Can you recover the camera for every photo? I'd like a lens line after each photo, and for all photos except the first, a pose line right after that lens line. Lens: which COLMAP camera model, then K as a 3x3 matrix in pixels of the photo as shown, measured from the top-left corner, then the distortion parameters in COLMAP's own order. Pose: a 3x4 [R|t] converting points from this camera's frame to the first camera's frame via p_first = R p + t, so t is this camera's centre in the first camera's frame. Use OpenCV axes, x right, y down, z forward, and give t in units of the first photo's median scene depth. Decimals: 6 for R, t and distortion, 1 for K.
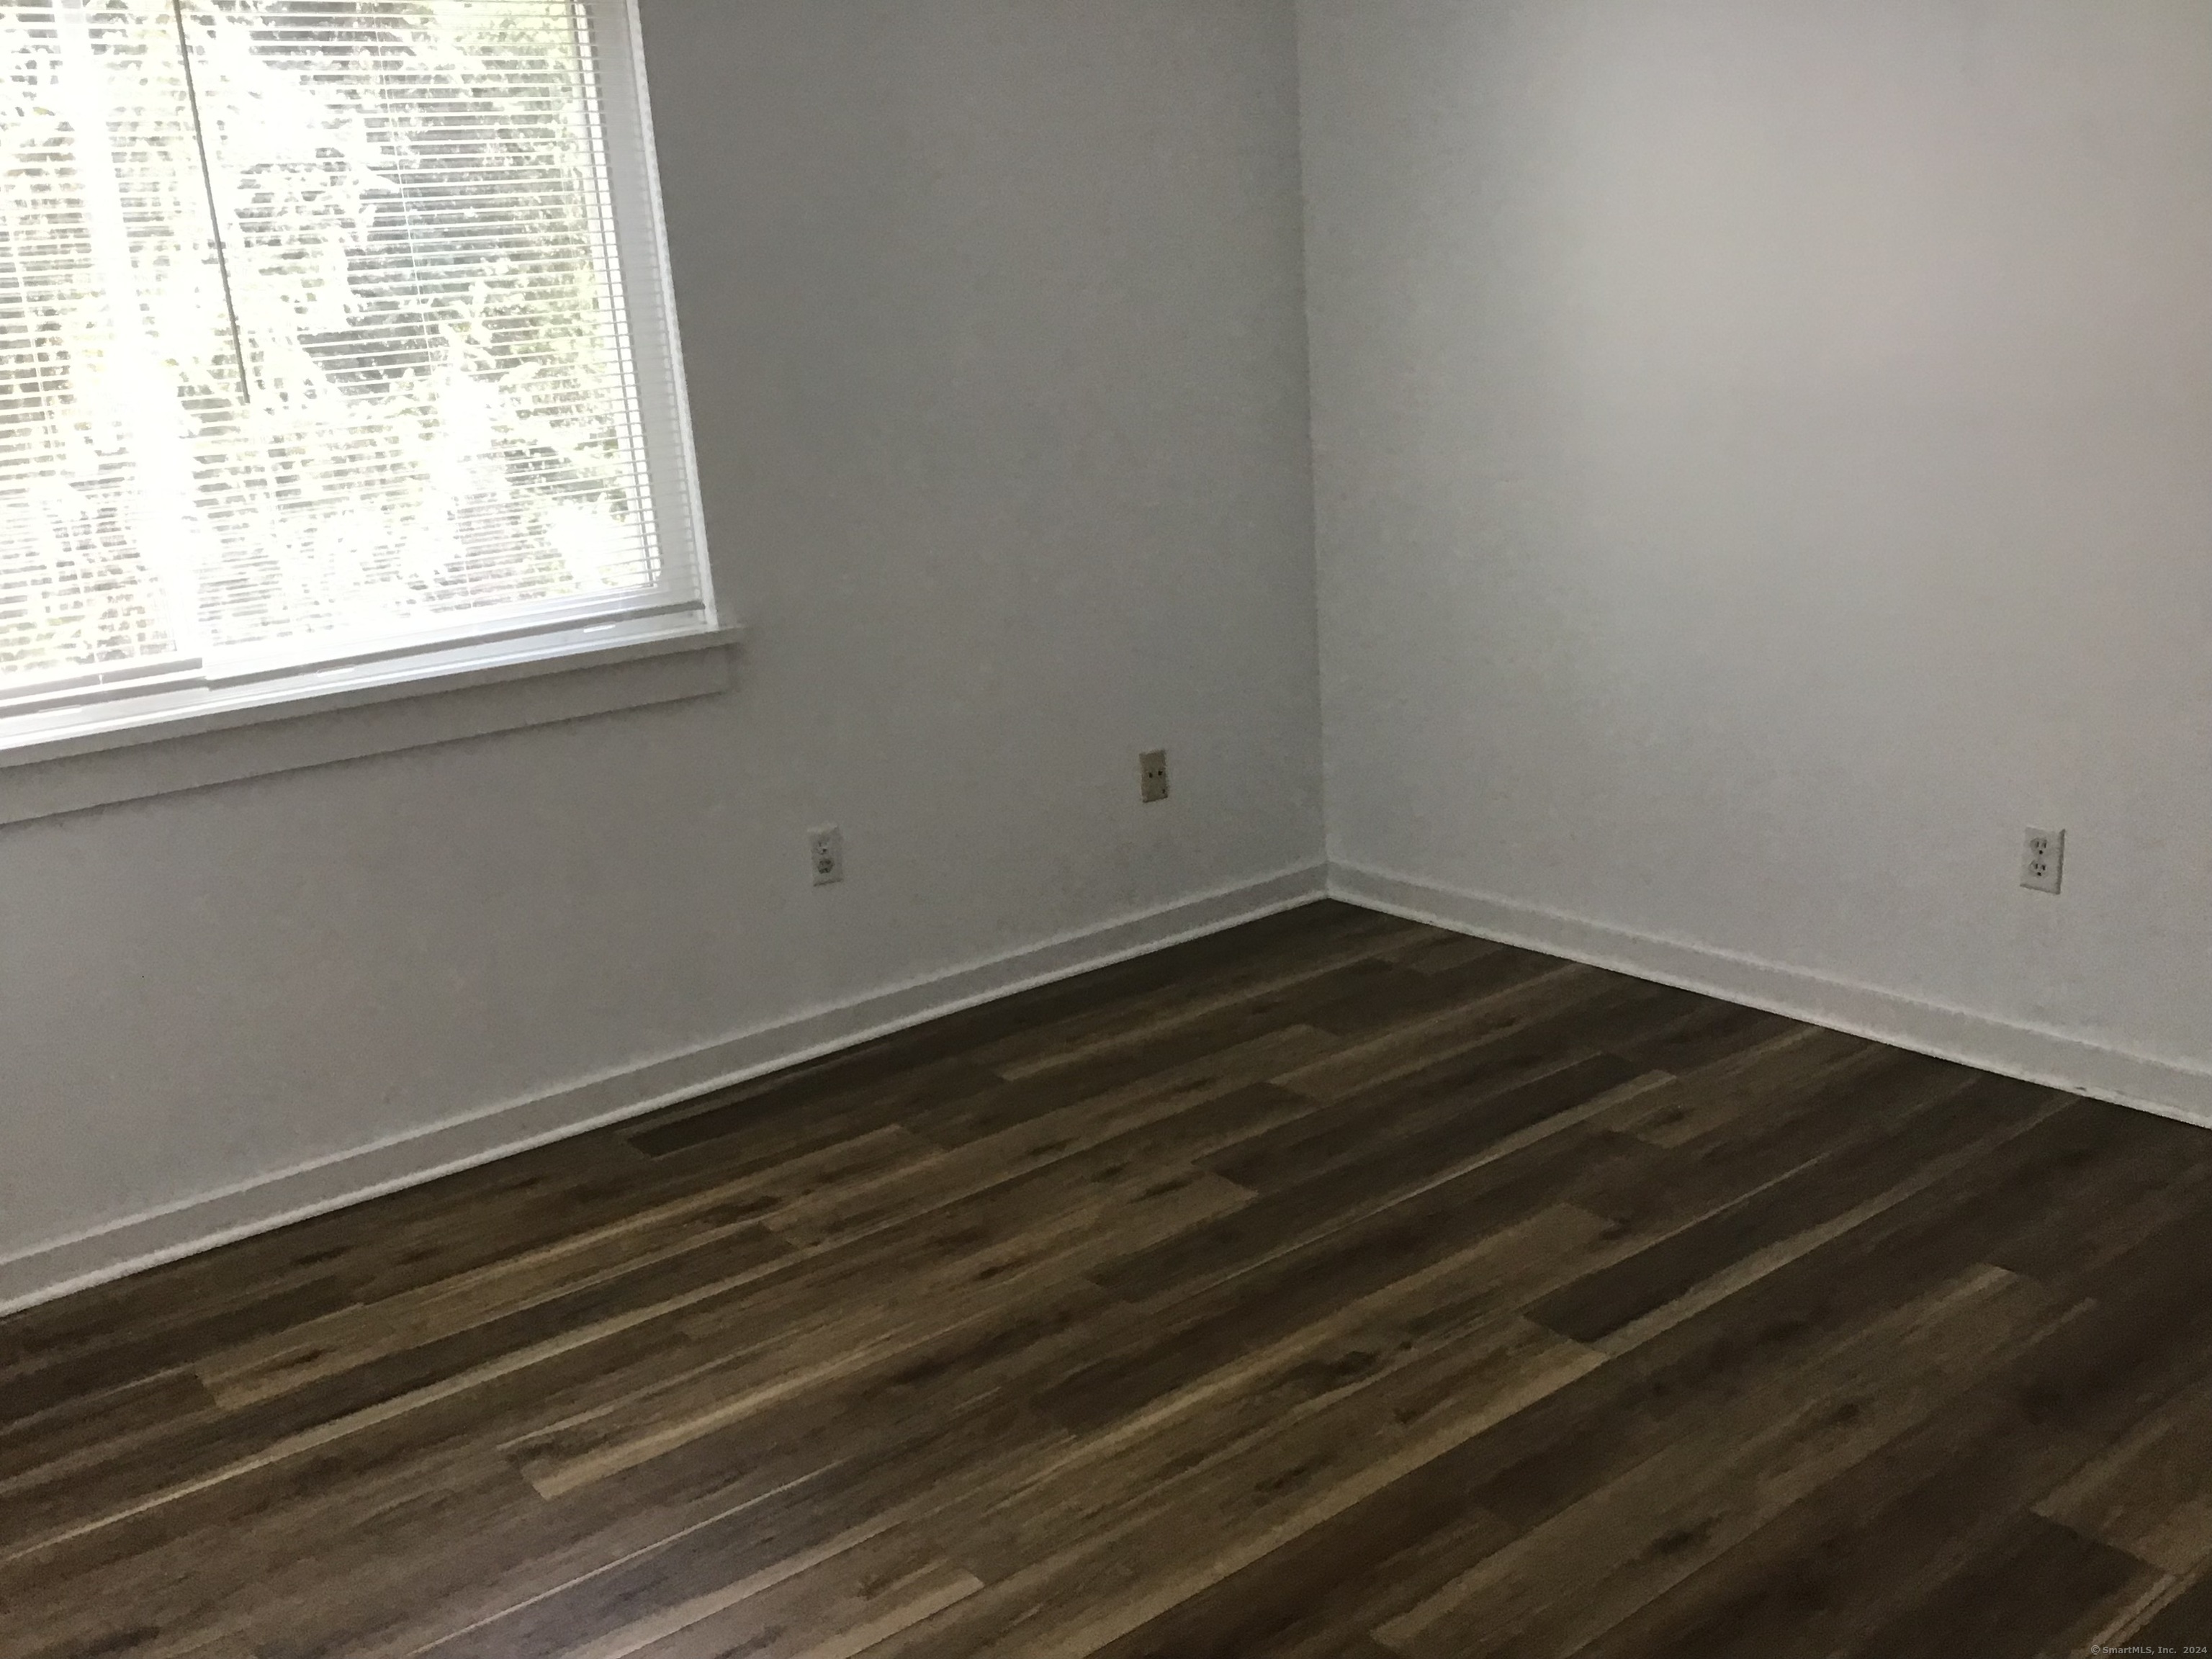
lens RADIAL K [[2017.6, 0, 1101.6], [0, 2017.6, 831.1], [0, 0, 1]] dist [0.144572, -0.337722]
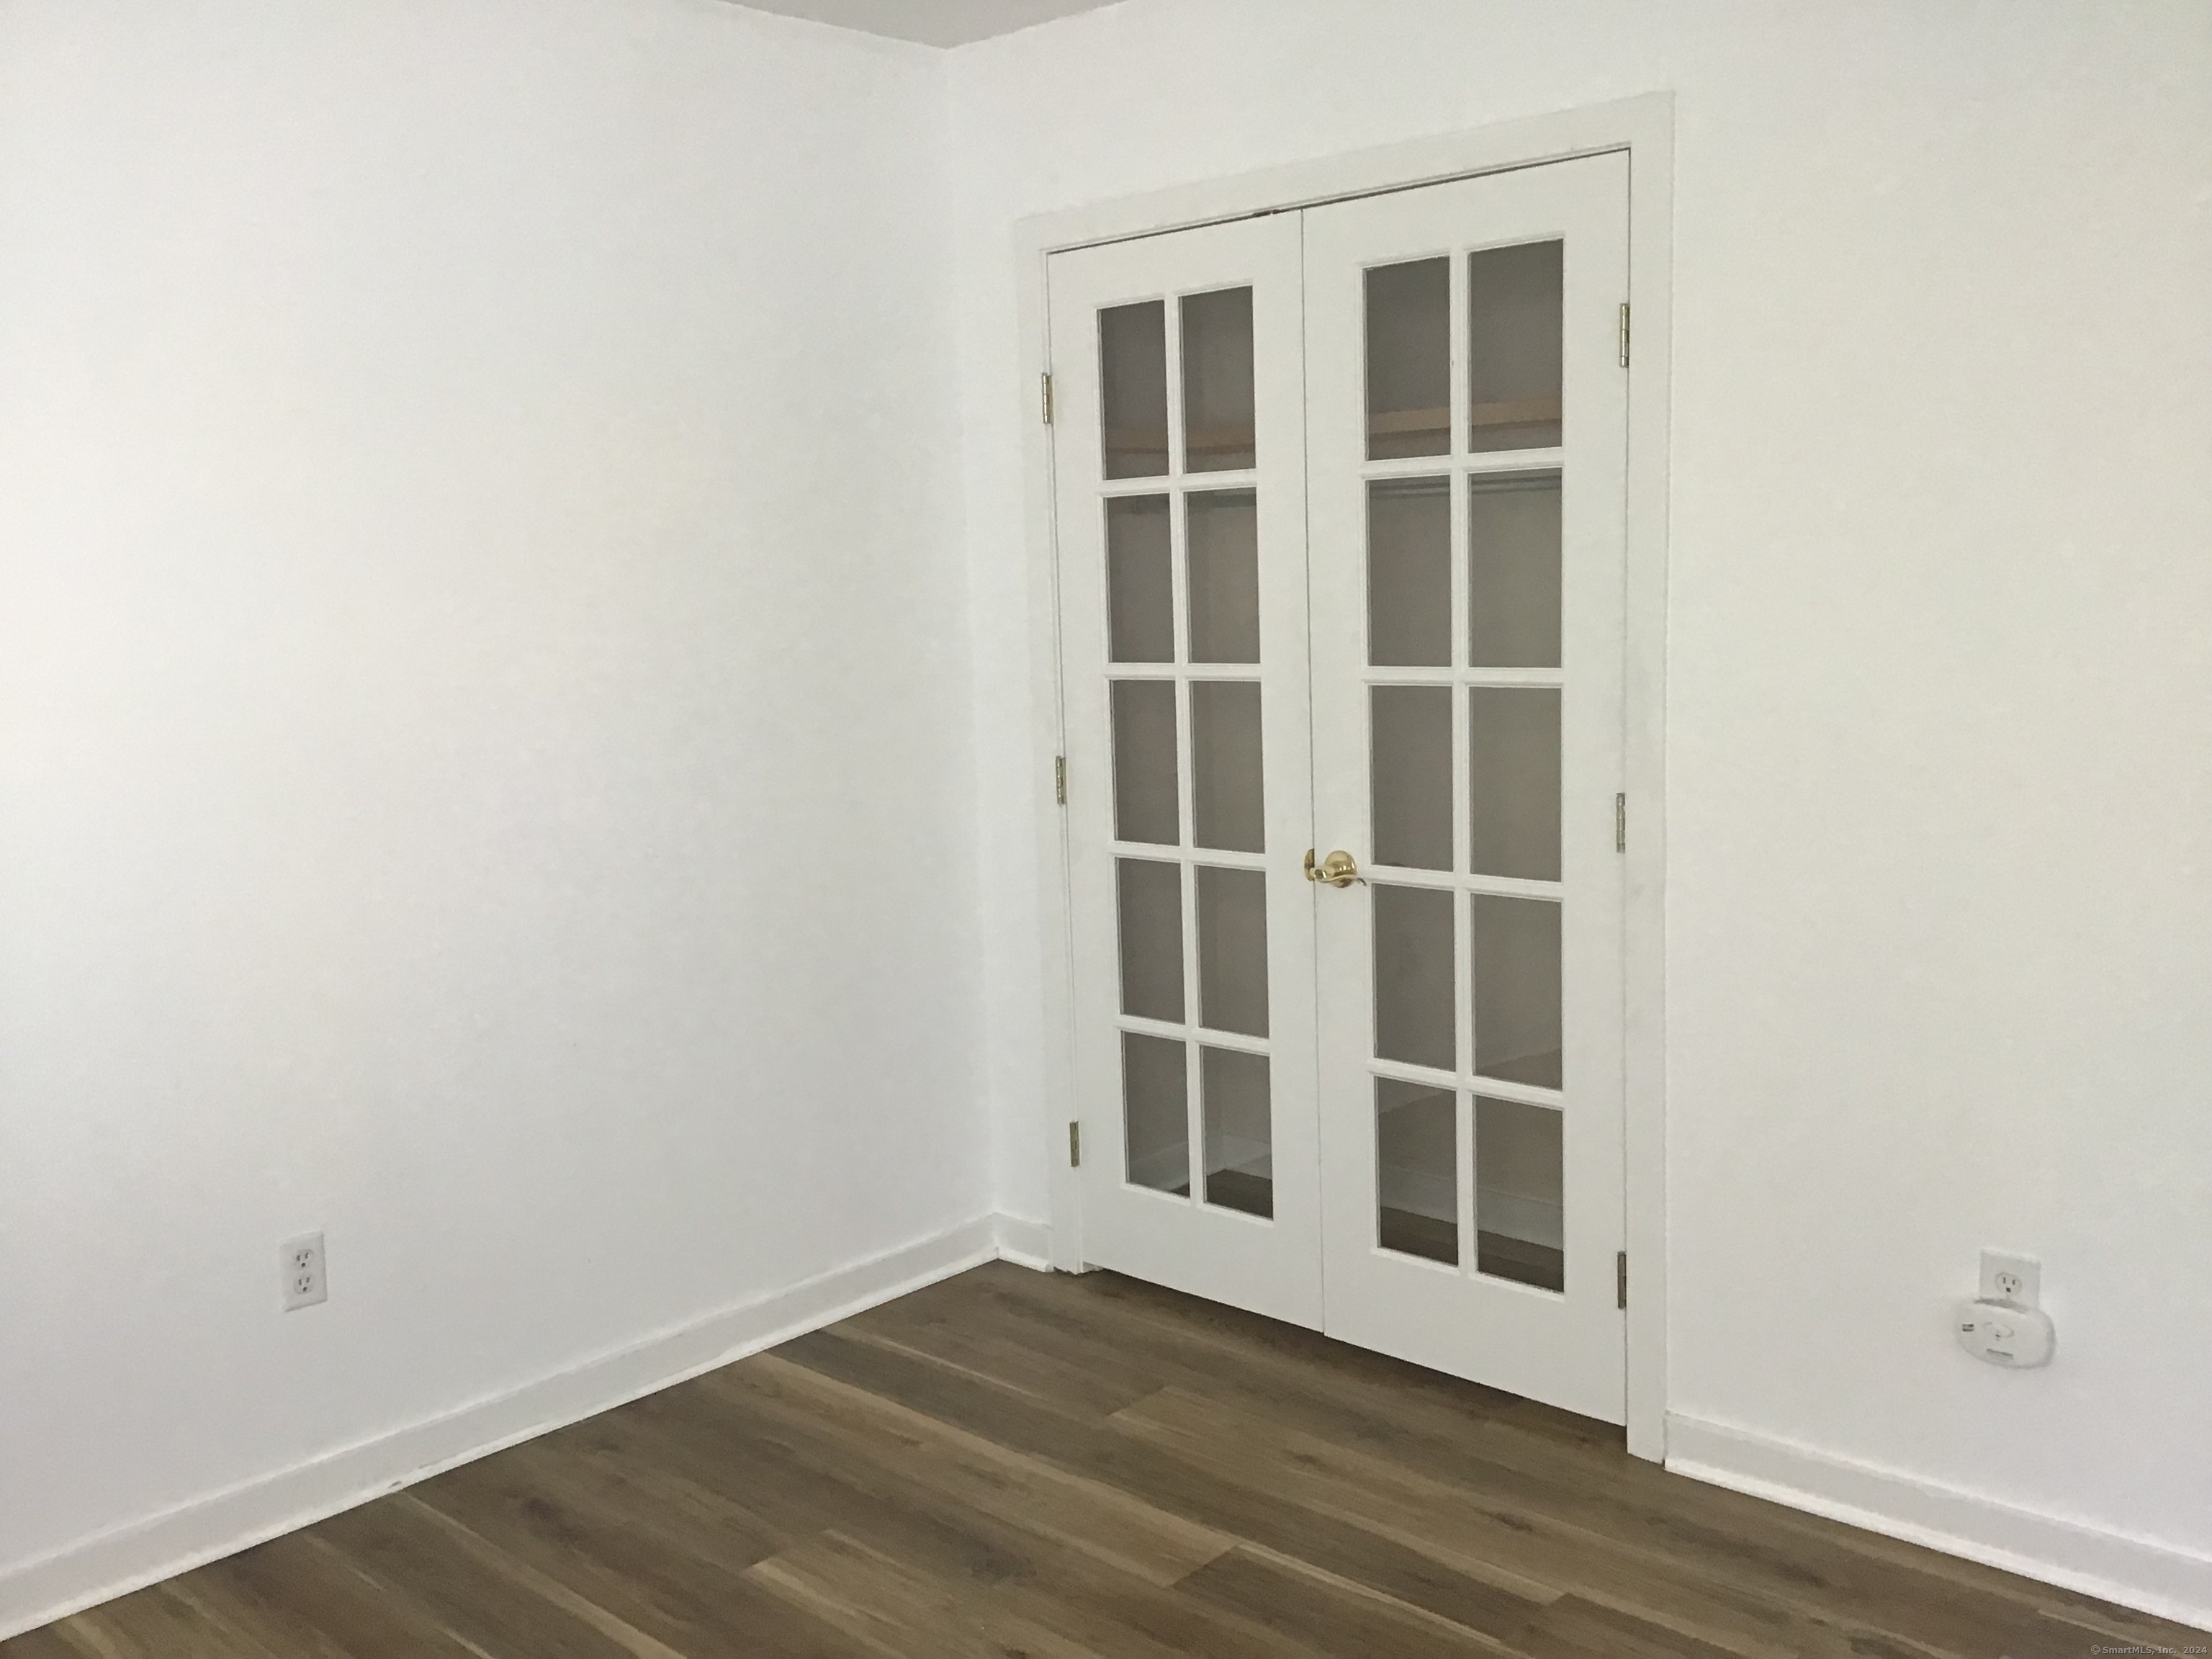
lens RADIAL K [[2017.6, 0, 1101.6], [0, 2017.6, 831.1], [0, 0, 1]] dist [0.144572, -0.337722]
pose [[-0.163245, -0.064326, 0.984486, -0.490418], [0.300317, 0.947277, 0.111693, -0.168875], [-0.939766, 0.313892, -0.135320, 0.729987]]
